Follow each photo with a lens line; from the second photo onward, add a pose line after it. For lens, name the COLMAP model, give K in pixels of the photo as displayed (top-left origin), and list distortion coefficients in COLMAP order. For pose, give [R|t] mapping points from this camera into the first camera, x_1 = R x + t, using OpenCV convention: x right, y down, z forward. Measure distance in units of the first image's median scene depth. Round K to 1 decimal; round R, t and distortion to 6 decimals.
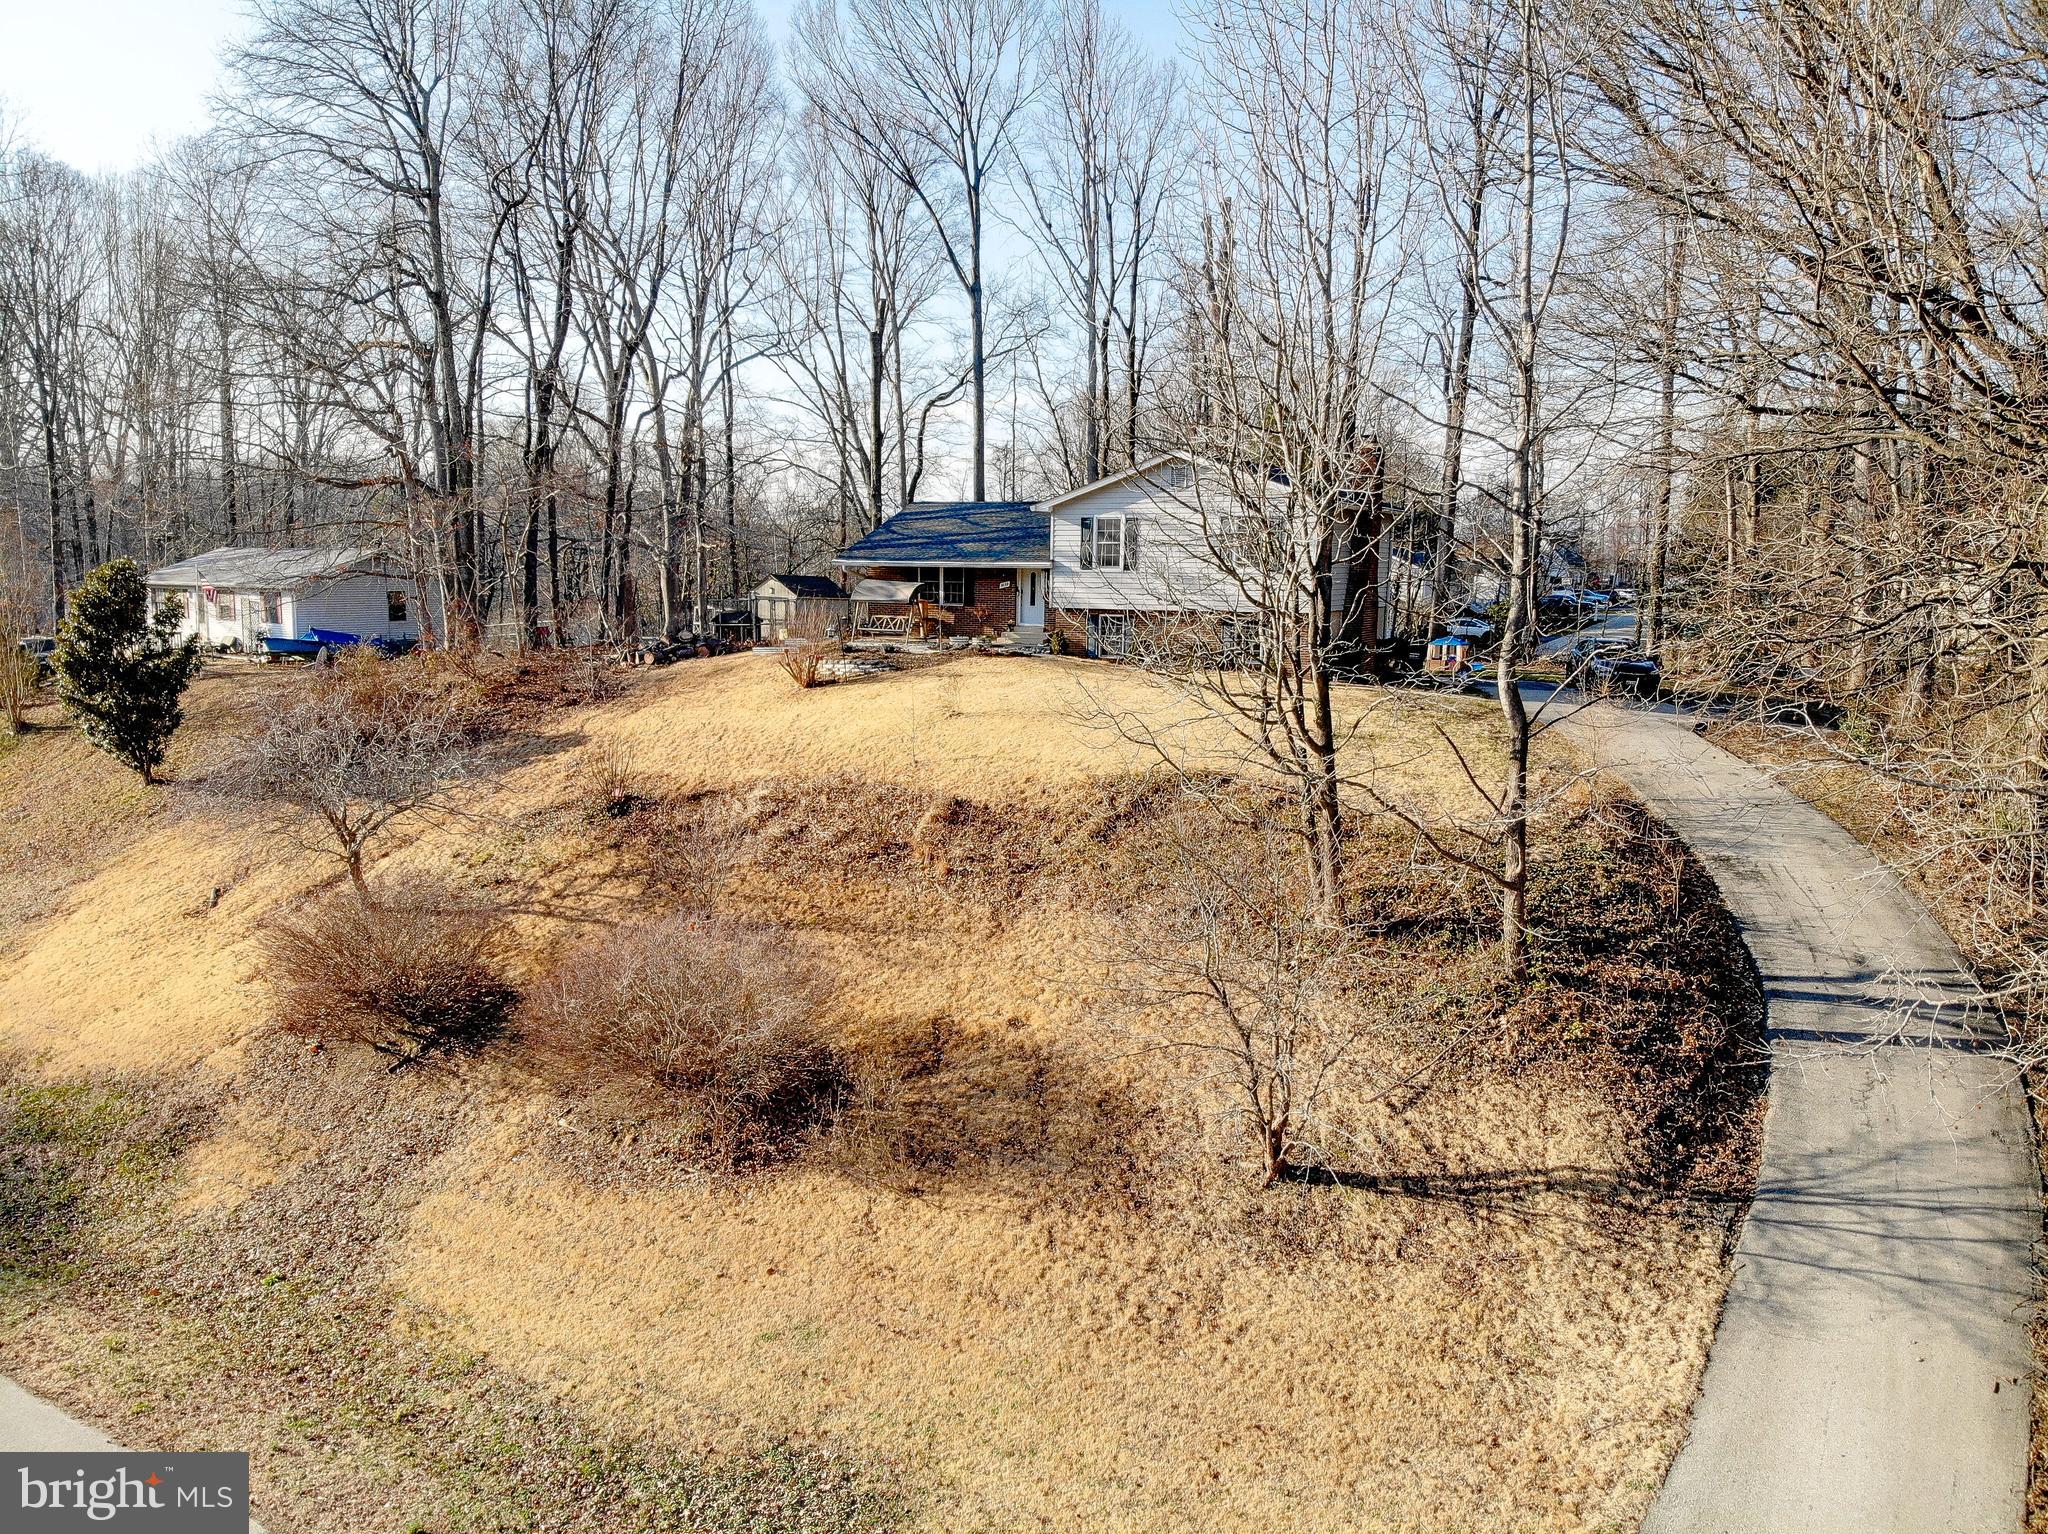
lens RADIAL K [[1485.5, 0, 1018.1], [0, 1485.5, 776.3], [0, 0, 1]] dist [0.194301, -0.409099]
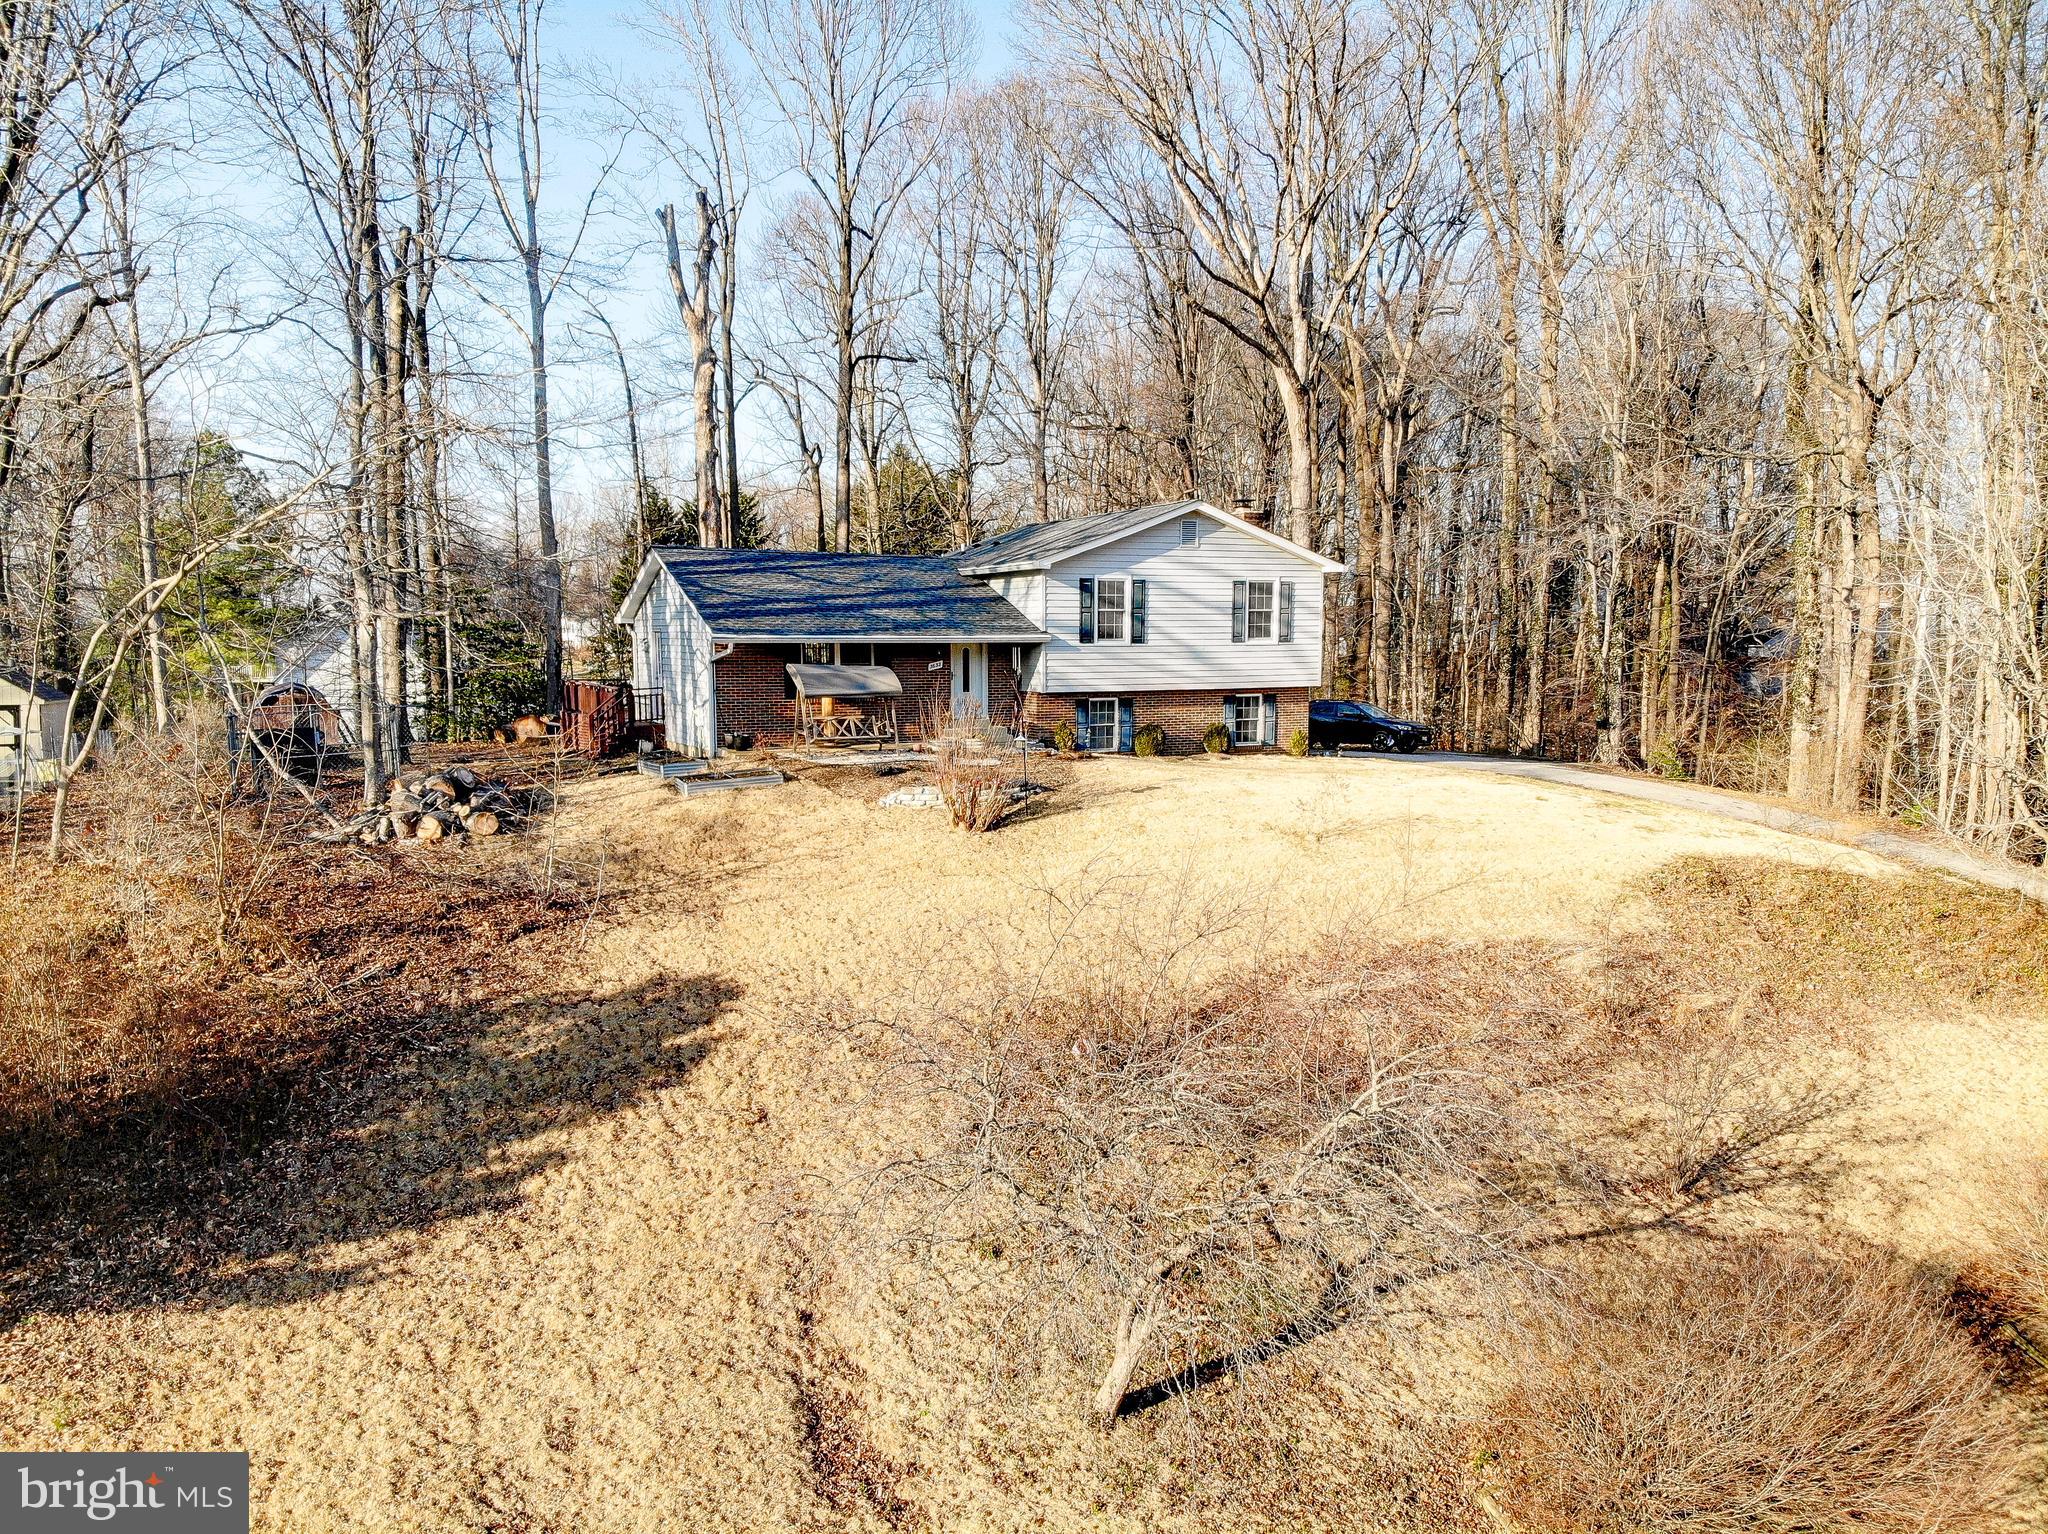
lens RADIAL K [[1485.5, 0, 1018.1], [0, 1485.5, 776.3], [0, 0, 1]] dist [0.194301, -0.409099]
pose [[0.571357, -0.089385, 0.815819, -0.613962], [0.124376, 0.992000, 0.021582, -0.088414], [-0.811222, 0.089137, 0.577904, 0.567118]]
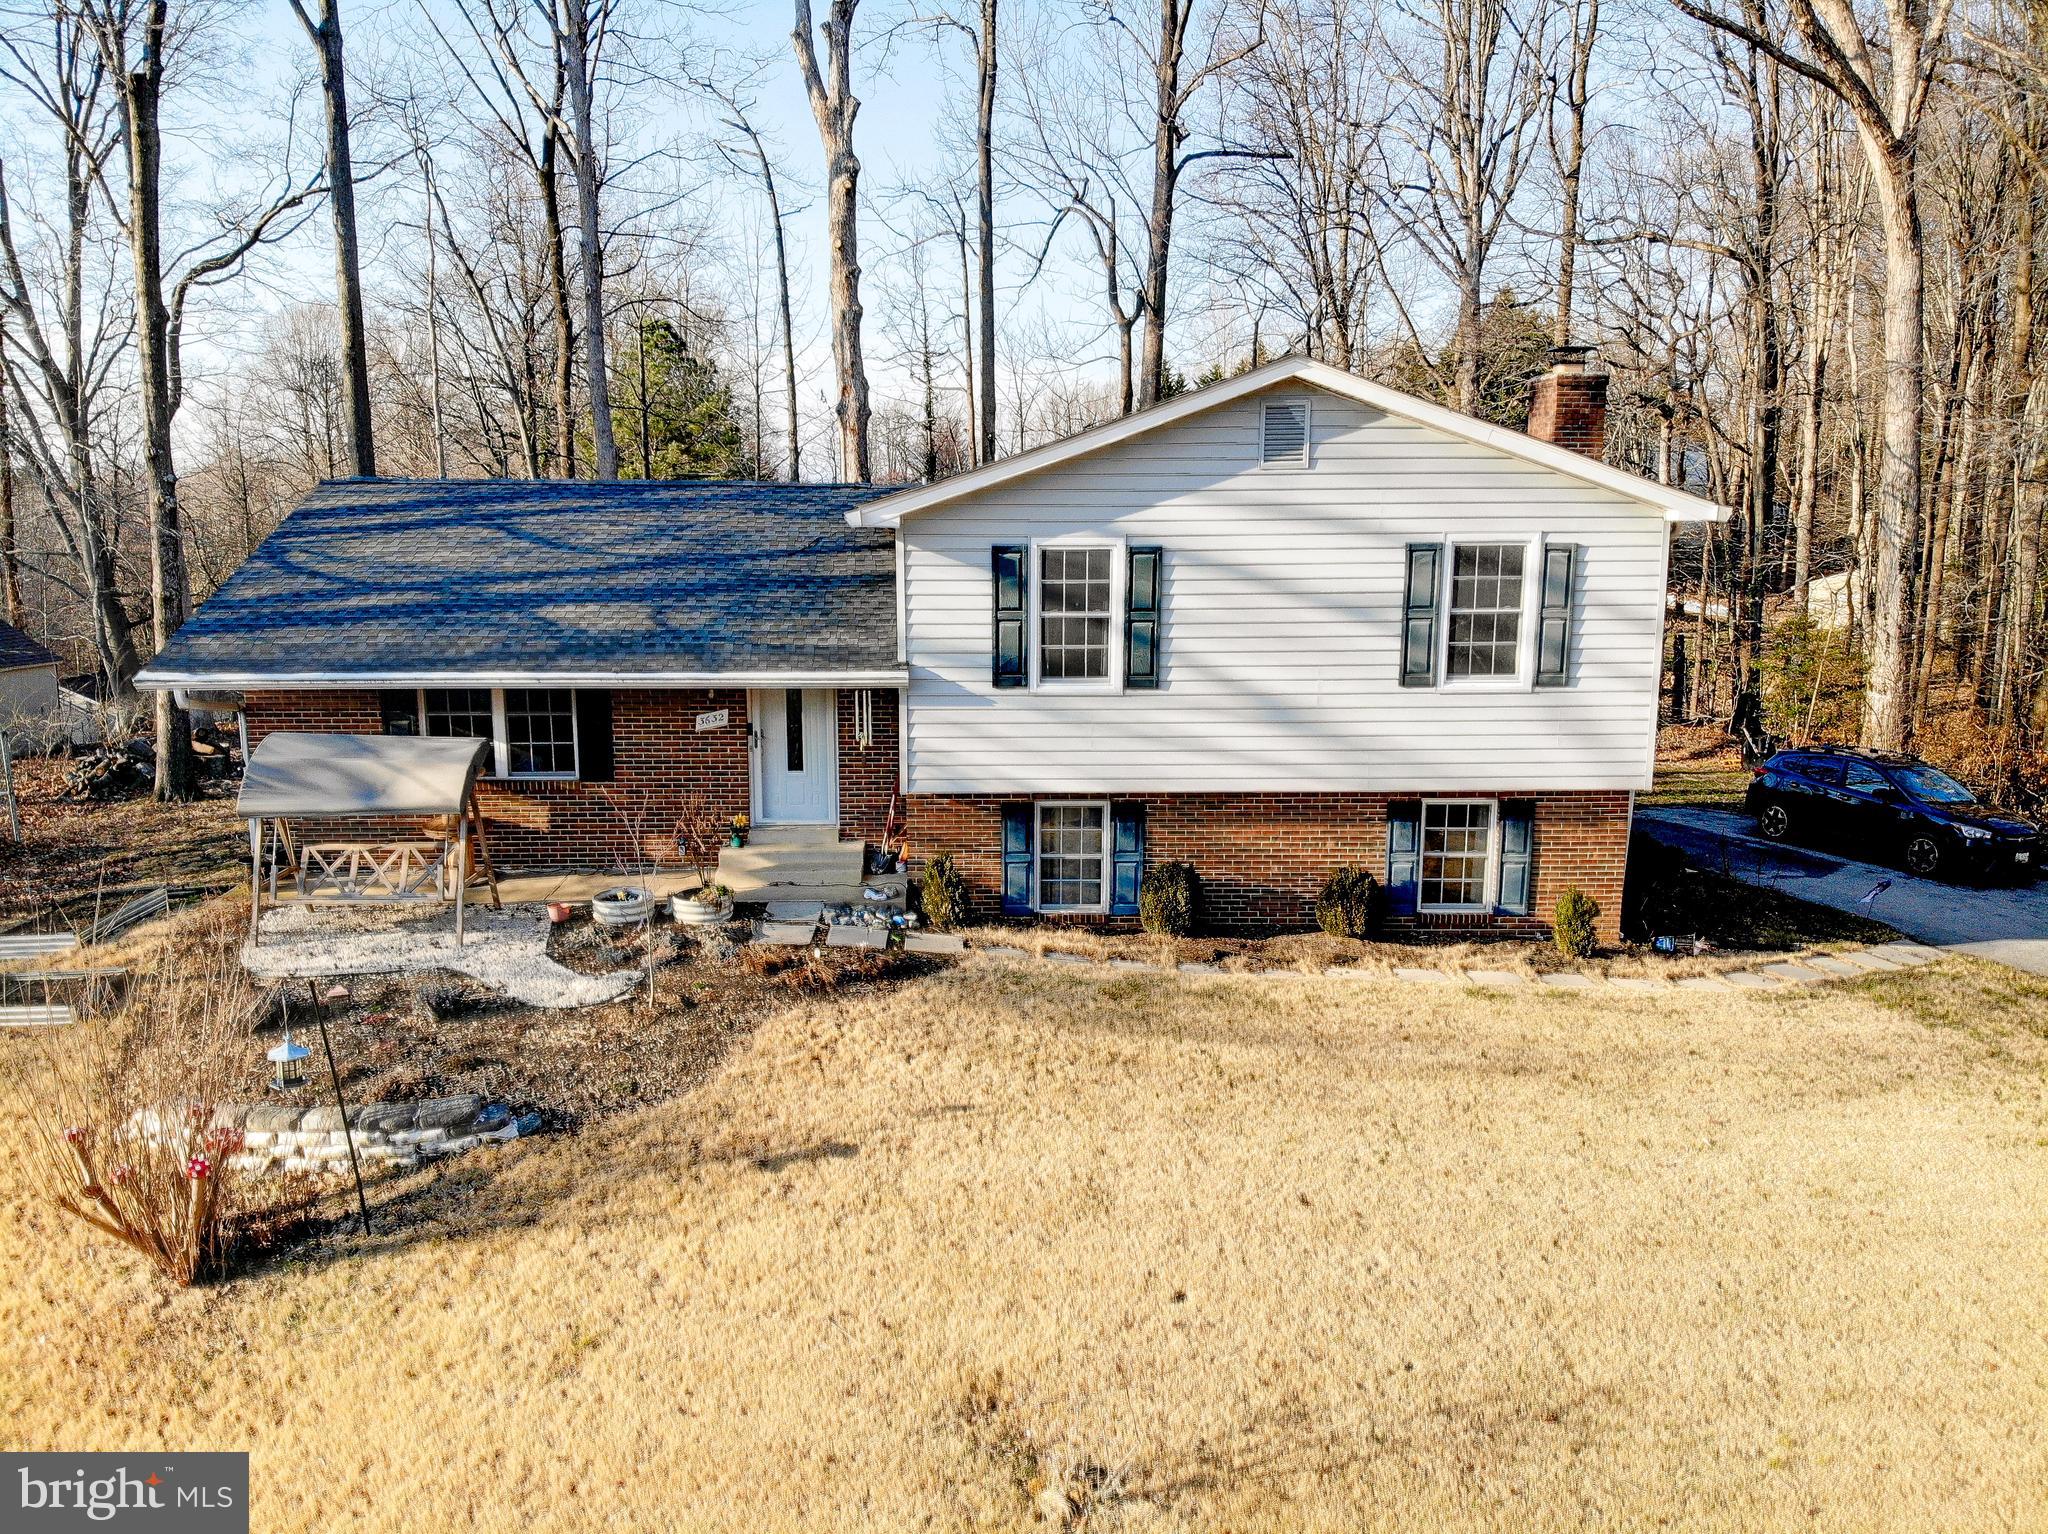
lens RADIAL K [[1511.3, 0, 1016.1], [0, 1511.3, 775.0], [0, 0, 1]] dist [0.059057, -0.166080]
pose [[0.874106, -0.095824, 0.476189, -0.124774], [0.078610, 0.995332, 0.055994, -0.135648], [-0.479332, -0.011511, 0.877558, 0.667308]]
